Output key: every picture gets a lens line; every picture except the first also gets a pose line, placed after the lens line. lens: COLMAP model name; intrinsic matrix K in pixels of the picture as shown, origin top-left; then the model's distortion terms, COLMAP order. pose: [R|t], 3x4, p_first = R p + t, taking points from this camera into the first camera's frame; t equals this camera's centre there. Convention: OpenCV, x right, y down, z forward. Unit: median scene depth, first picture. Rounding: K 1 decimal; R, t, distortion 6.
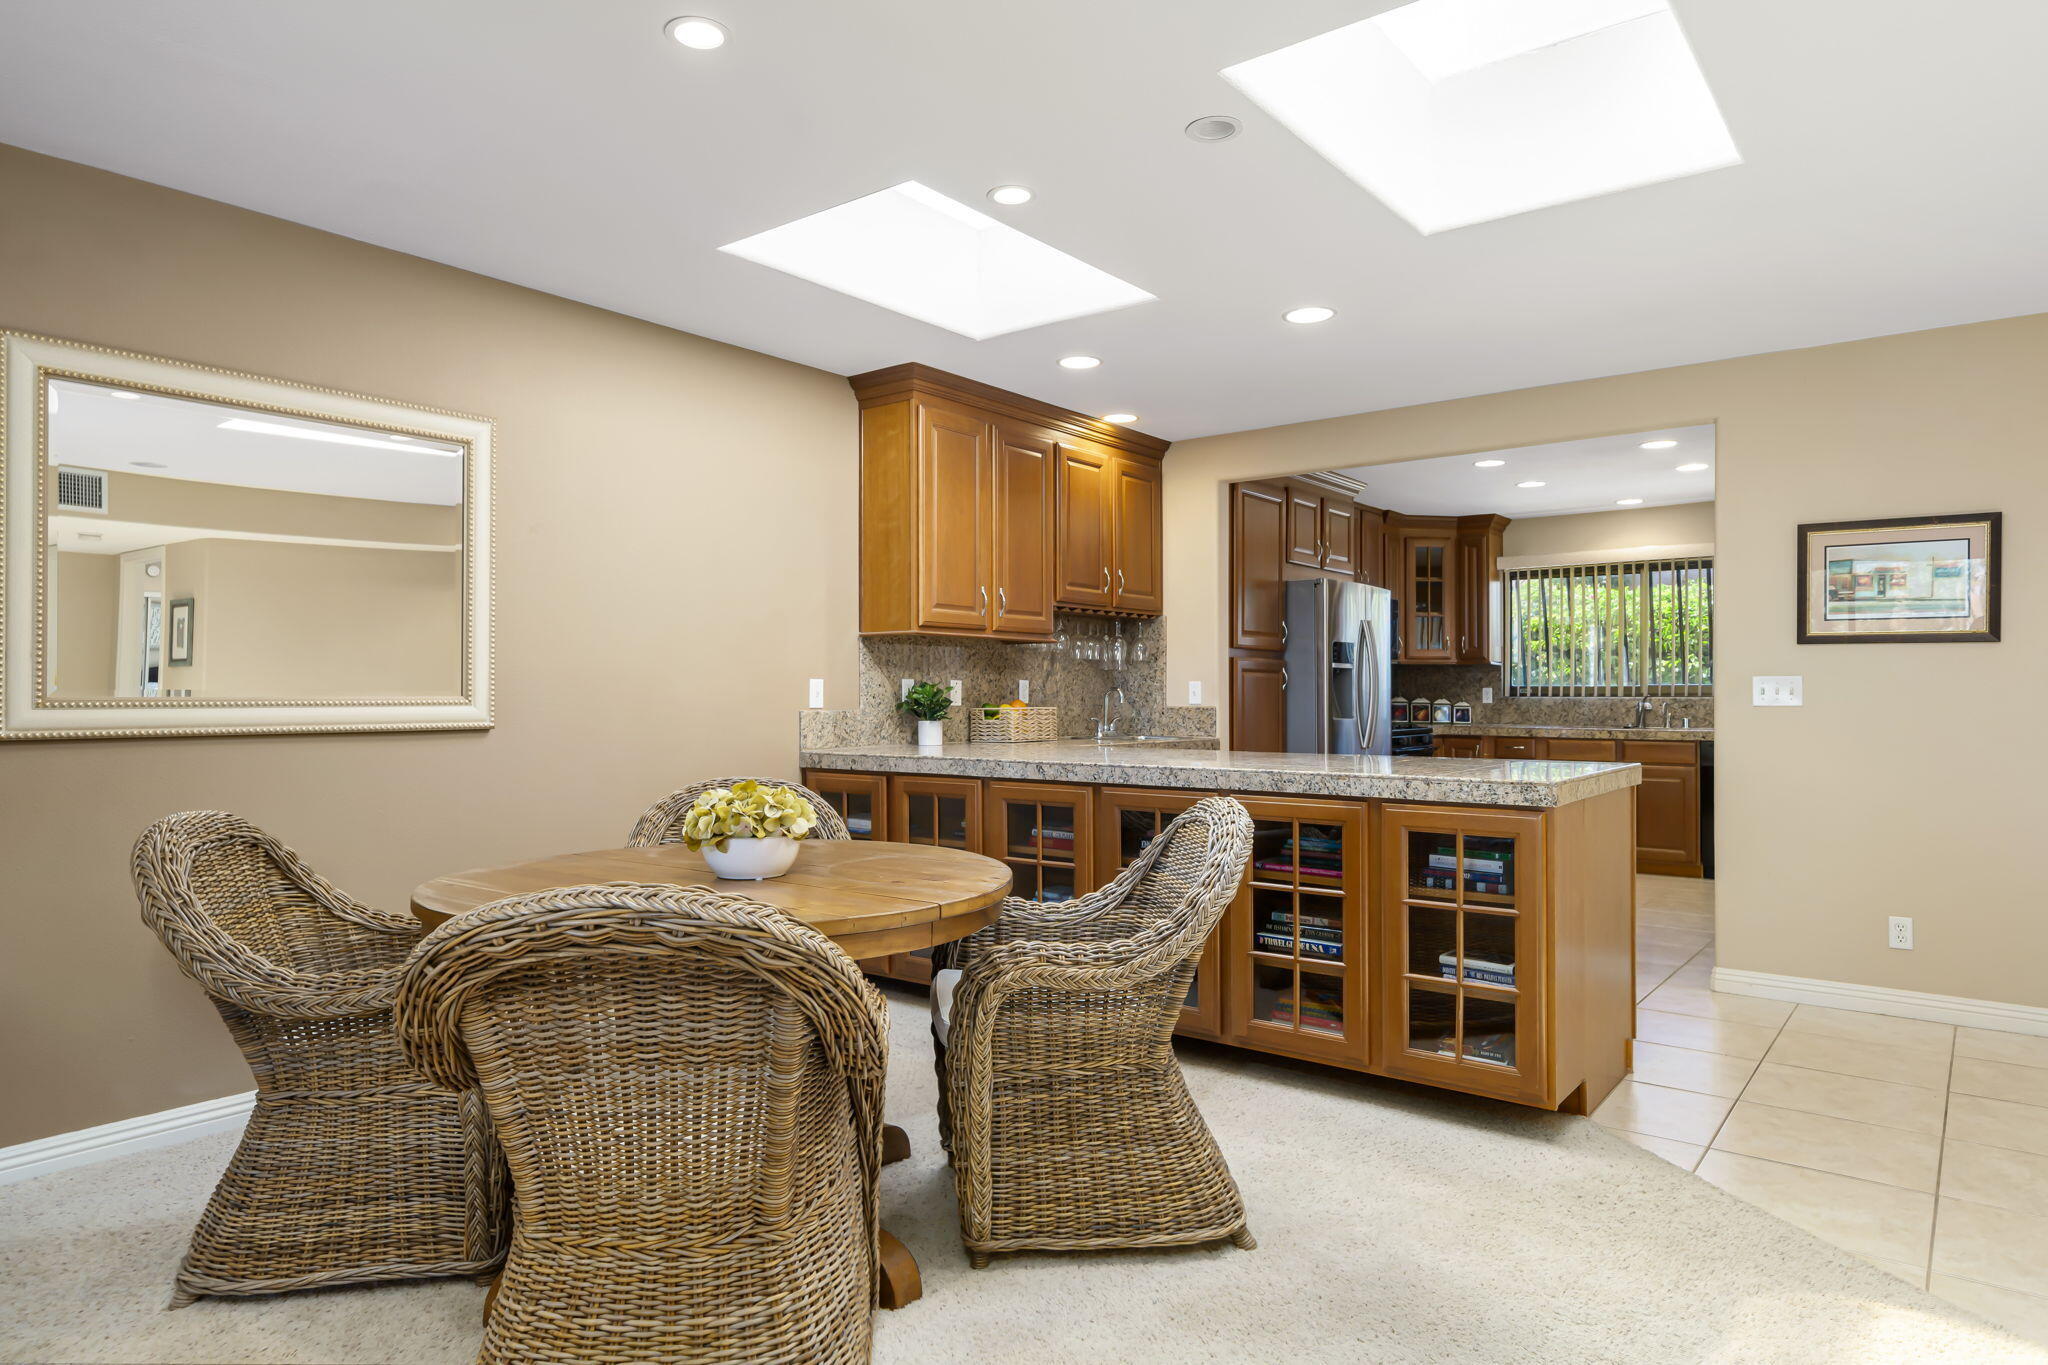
lens RADIAL K [[1236.3, 0, 1017.6], [0, 1236.3, 692.2], [0, 0, 1]] dist [0.000463, -0.001643]
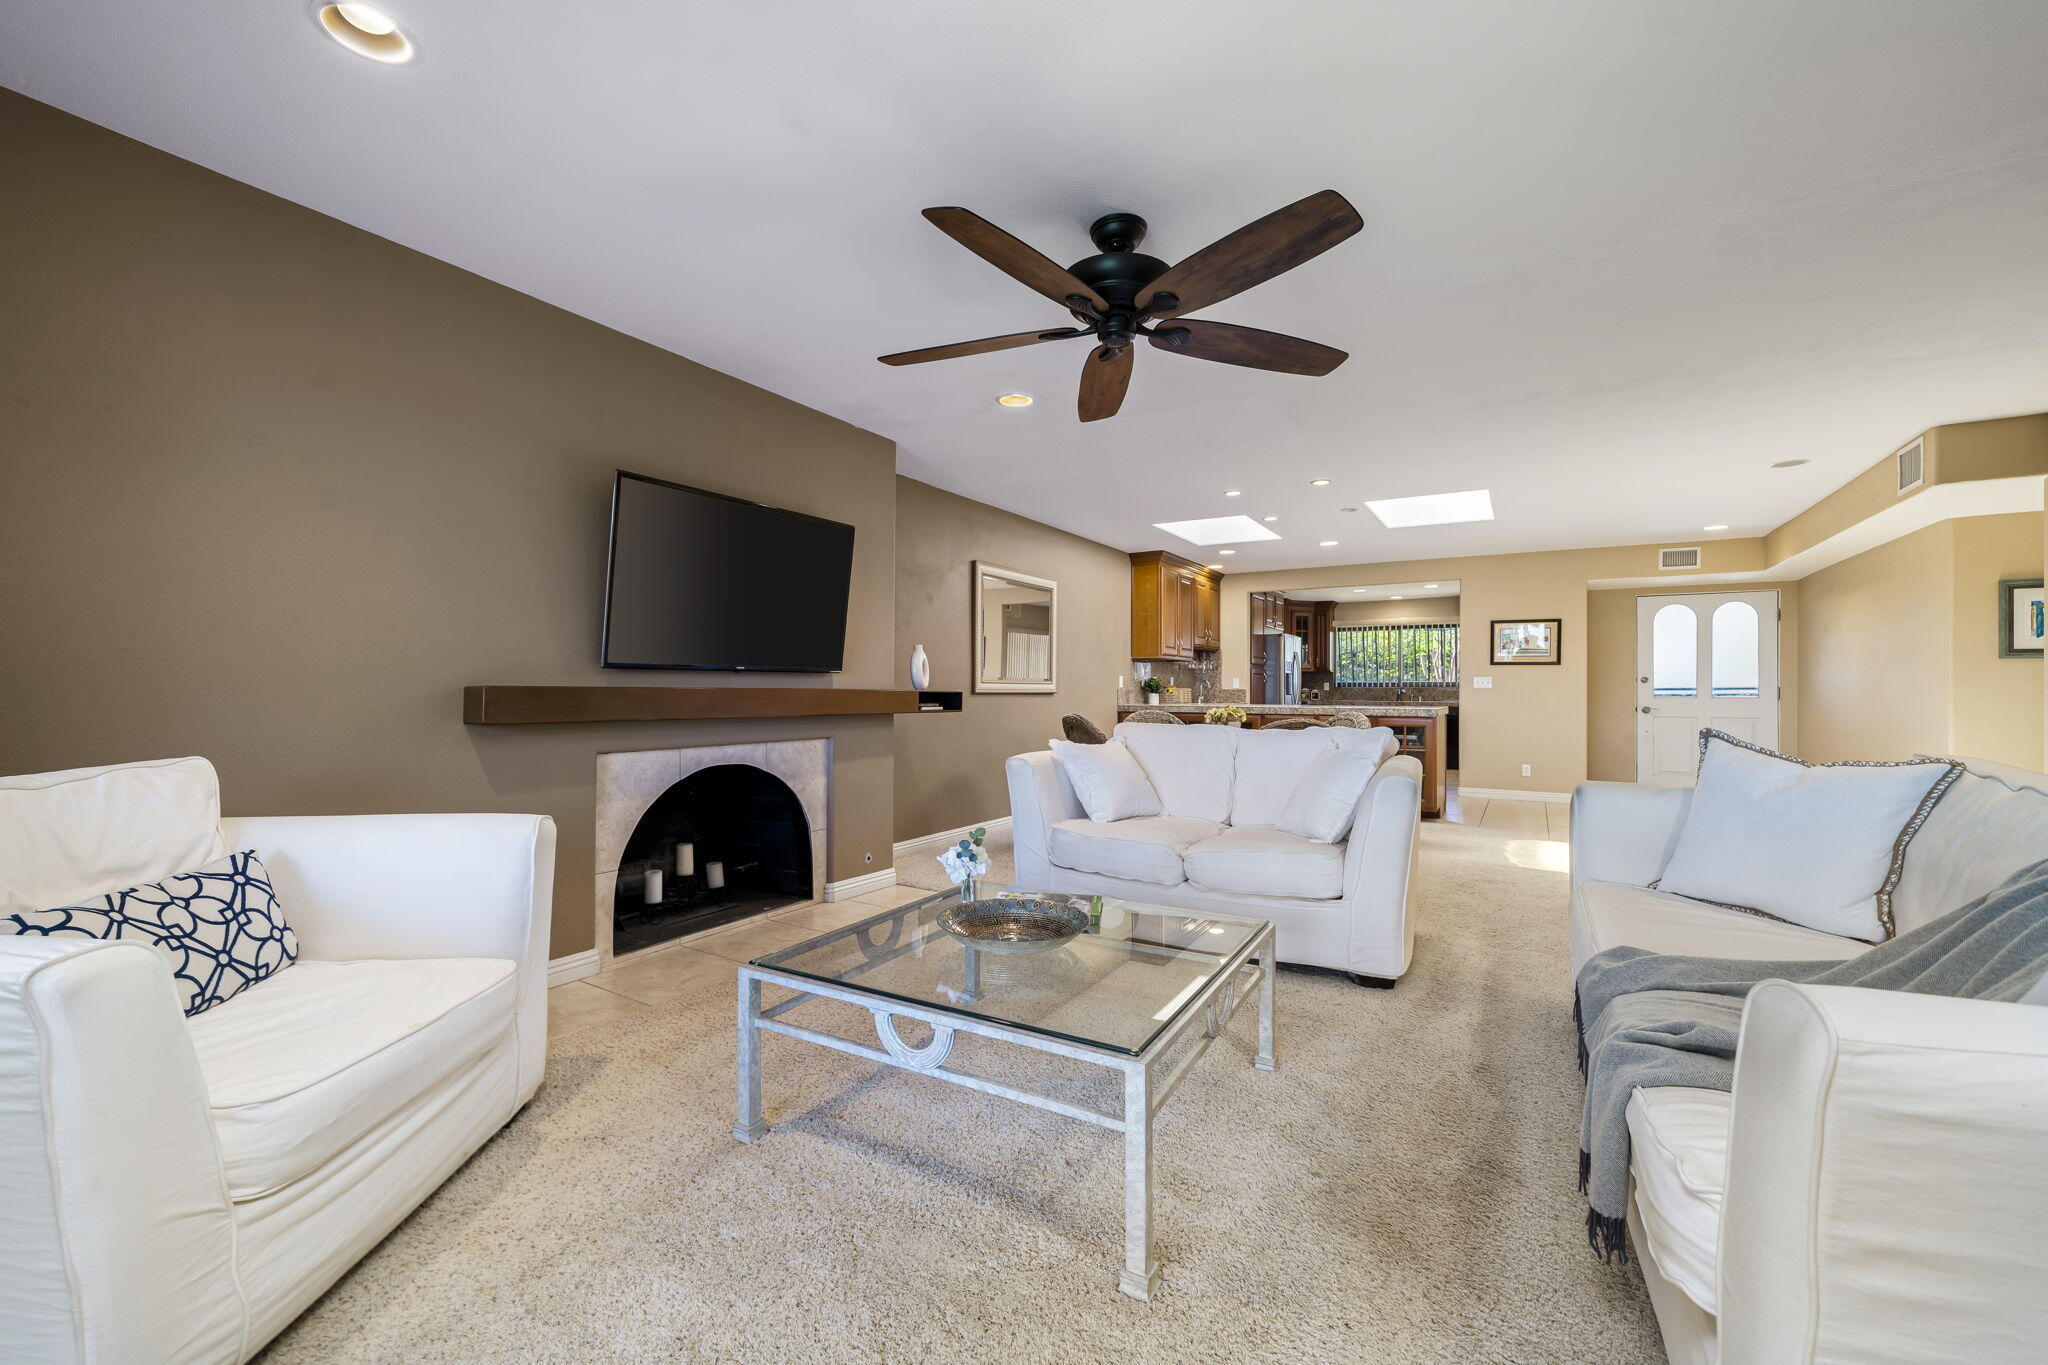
lens RADIAL K [[819.1, 0, 1024.3], [0, 819.1, 686.4], [0, 0, 1]] dist [-0.000921, -0.000513]
pose [[0.993673, 0.004199, 0.112235, -0.354352], [-0.003975, 0.999990, -0.002219, 0.009530], [-0.112243, 0.001759, 0.993679, -0.403601]]
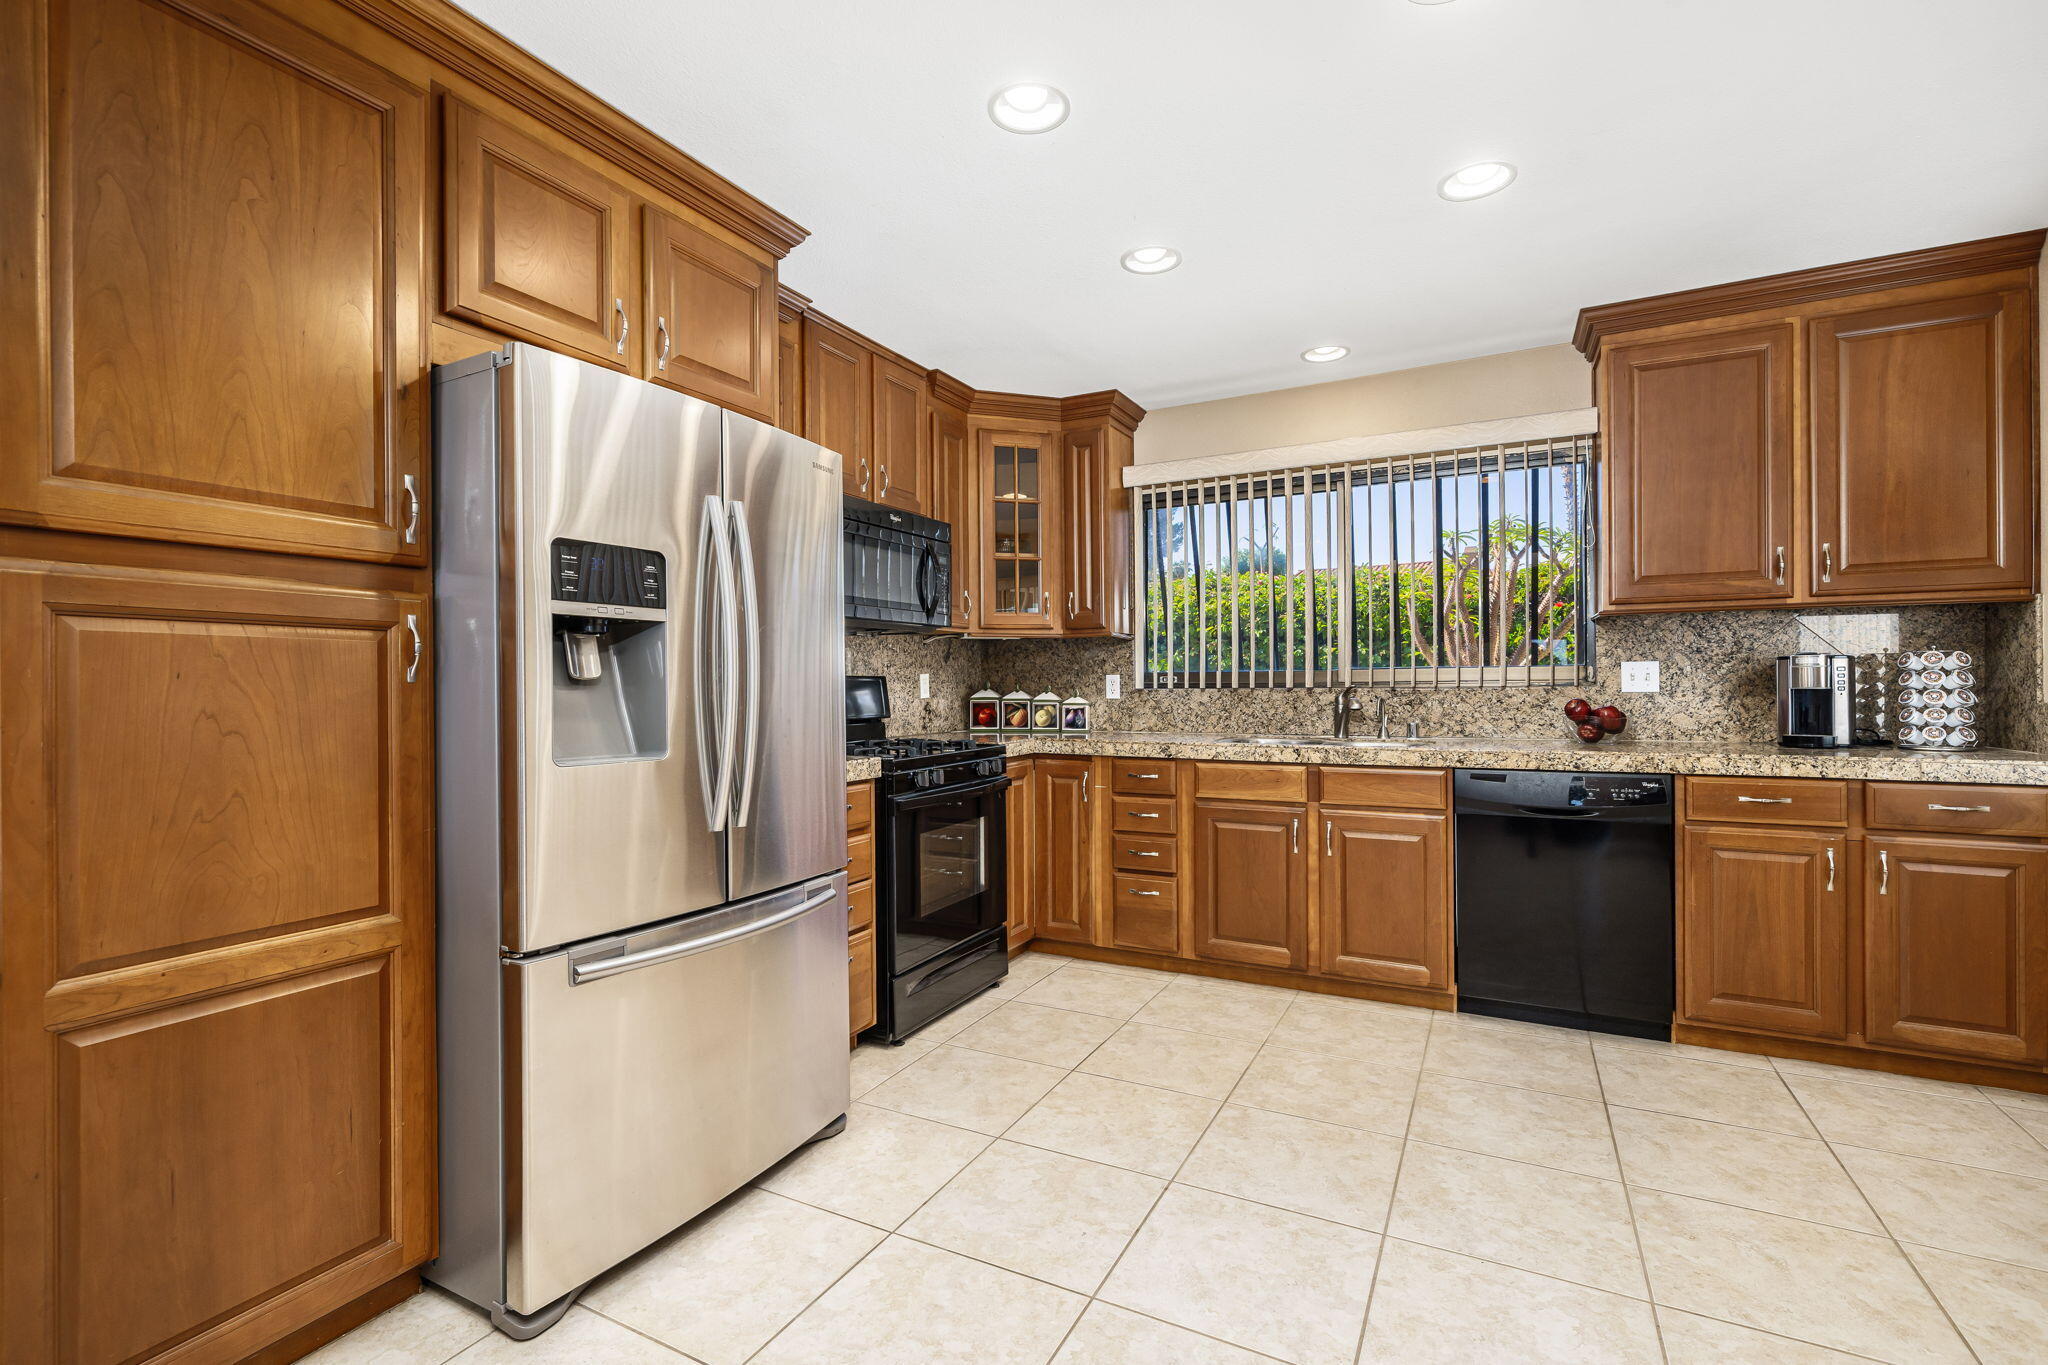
lens RADIAL K [[918.8, 0, 1025.8], [0, 918.8, 683.5], [0, 0, 1]] dist [0.001131, -0.000426]
pose [[0.983001, -0.006802, 0.183476, 0.305535], [0.007138, 0.999974, -0.001171, 0.001462], [-0.183463, 0.002461, 0.983023, 0.664479]]
